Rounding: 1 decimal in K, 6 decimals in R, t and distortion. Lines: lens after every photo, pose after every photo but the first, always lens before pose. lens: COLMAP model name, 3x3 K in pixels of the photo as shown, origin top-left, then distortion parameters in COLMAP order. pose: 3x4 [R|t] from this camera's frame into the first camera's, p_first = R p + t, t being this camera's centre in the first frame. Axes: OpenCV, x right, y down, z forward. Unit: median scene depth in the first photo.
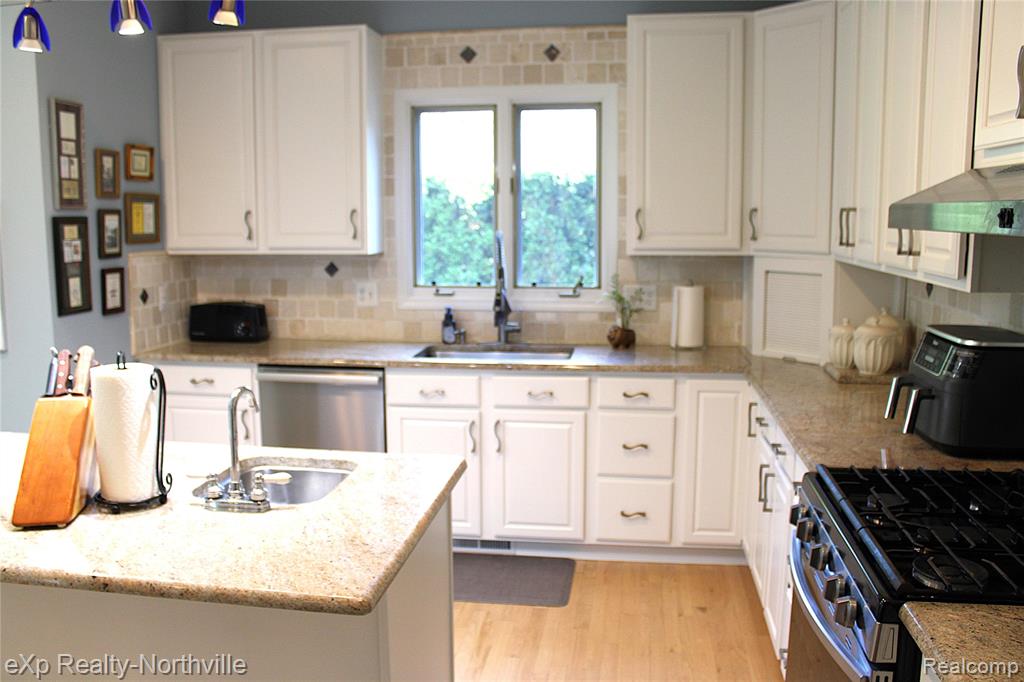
lens RADIAL K [[885.2, 0, 512.0], [0, 885.2, 341.0], [0, 0, 1]] dist [-0.002157, -0.000183]
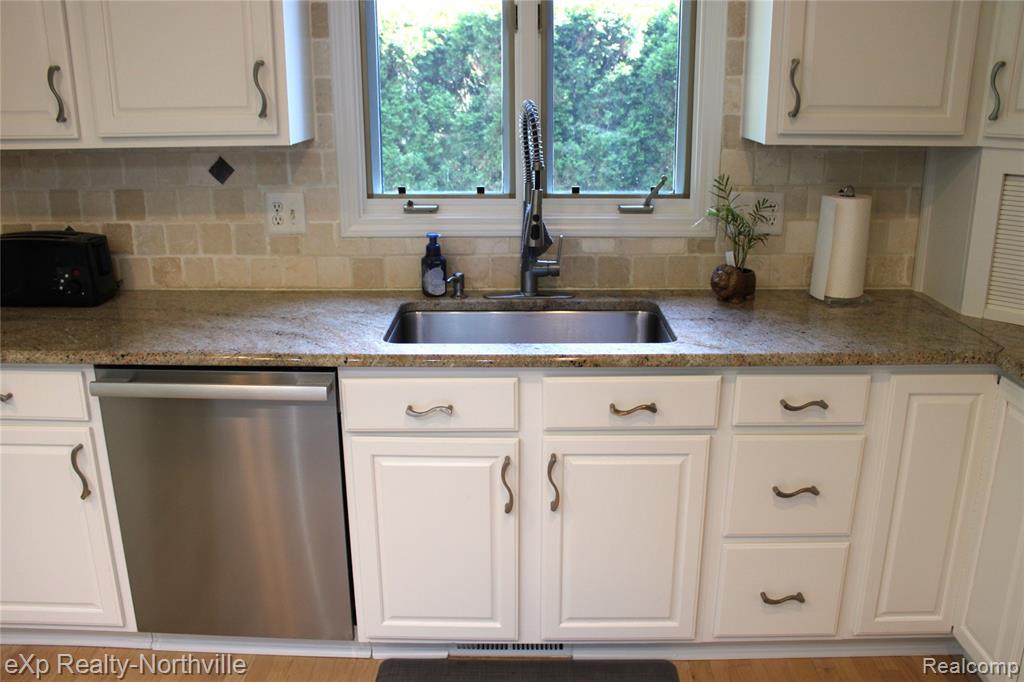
lens RADIAL K [[890.0, 0, 512.0], [0, 890.0, 341.0], [0, 0, 1]] dist [-0.119492, 0.137882]
pose [[0.992341, -0.035997, 0.118166, -0.092038], [0.017535, 0.987961, 0.153708, -0.057930], [-0.122276, -0.150458, 0.981025, 0.422258]]
